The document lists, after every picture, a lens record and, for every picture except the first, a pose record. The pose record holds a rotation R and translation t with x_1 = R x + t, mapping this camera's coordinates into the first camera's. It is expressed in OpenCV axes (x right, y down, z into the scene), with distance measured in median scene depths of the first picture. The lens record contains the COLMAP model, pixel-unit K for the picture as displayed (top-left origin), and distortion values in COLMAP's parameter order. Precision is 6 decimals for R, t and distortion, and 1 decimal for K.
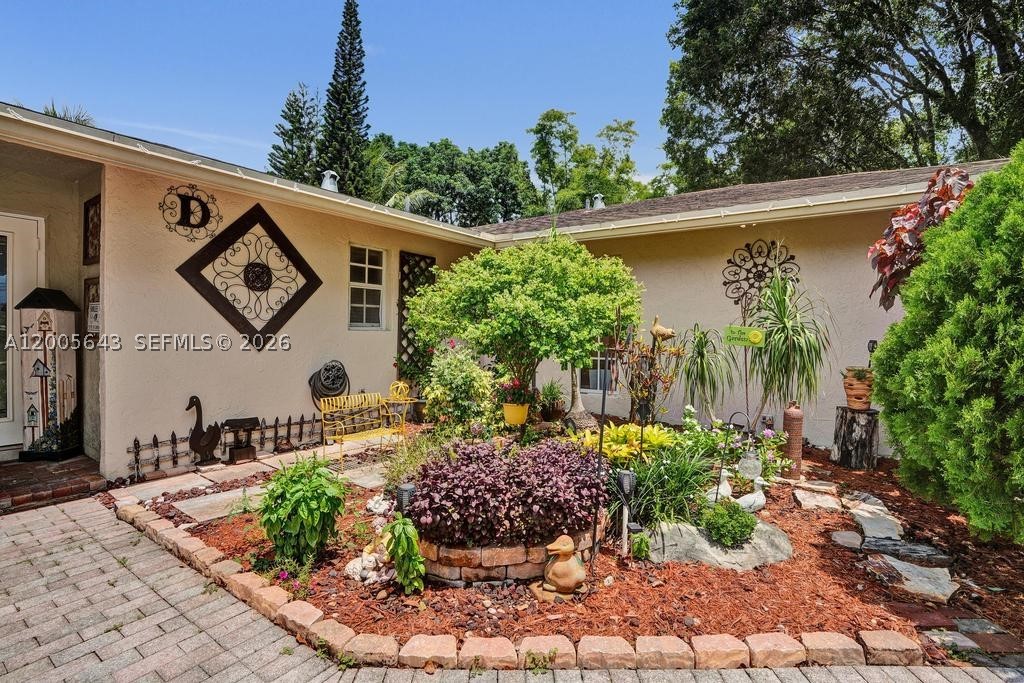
lens RADIAL K [[471.7, 0, 510.5], [0, 471.7, 352.6], [0, 0, 1]] dist [-0.030190, 0.000305]
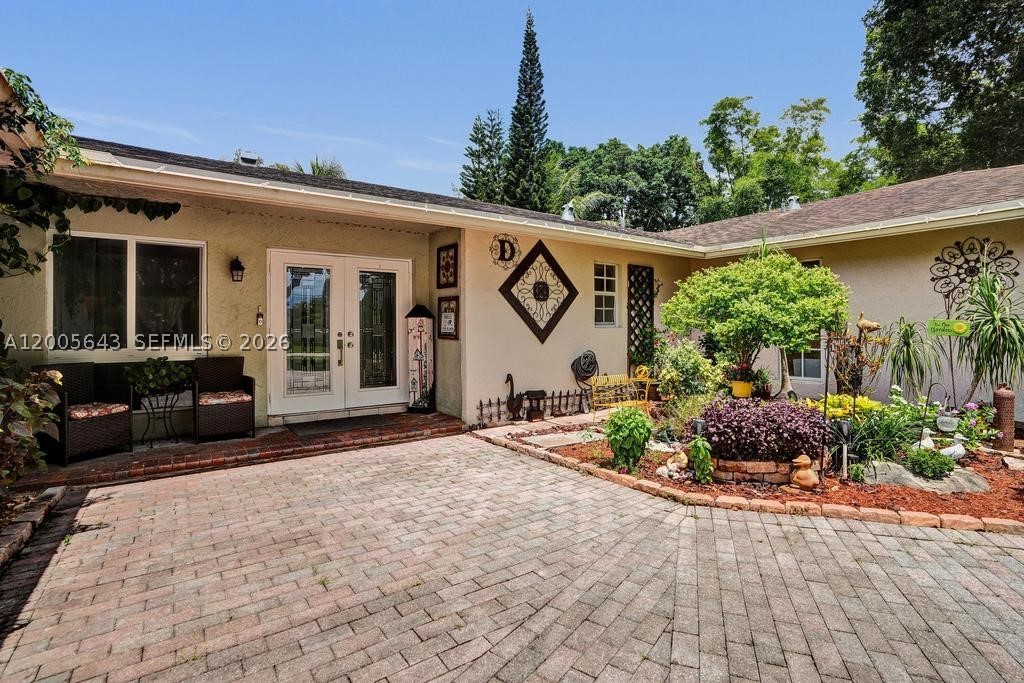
lens RADIAL K [[492.4, 0, 516.0], [0, 492.4, 334.7], [0, 0, 1]] dist [-0.058486, 0.030522]
pose [[0.951925, -0.012480, -0.306078, -0.172577], [0.003257, 0.999526, -0.030622, 0.016233], [0.306315, 0.028153, 0.951514, -0.486920]]
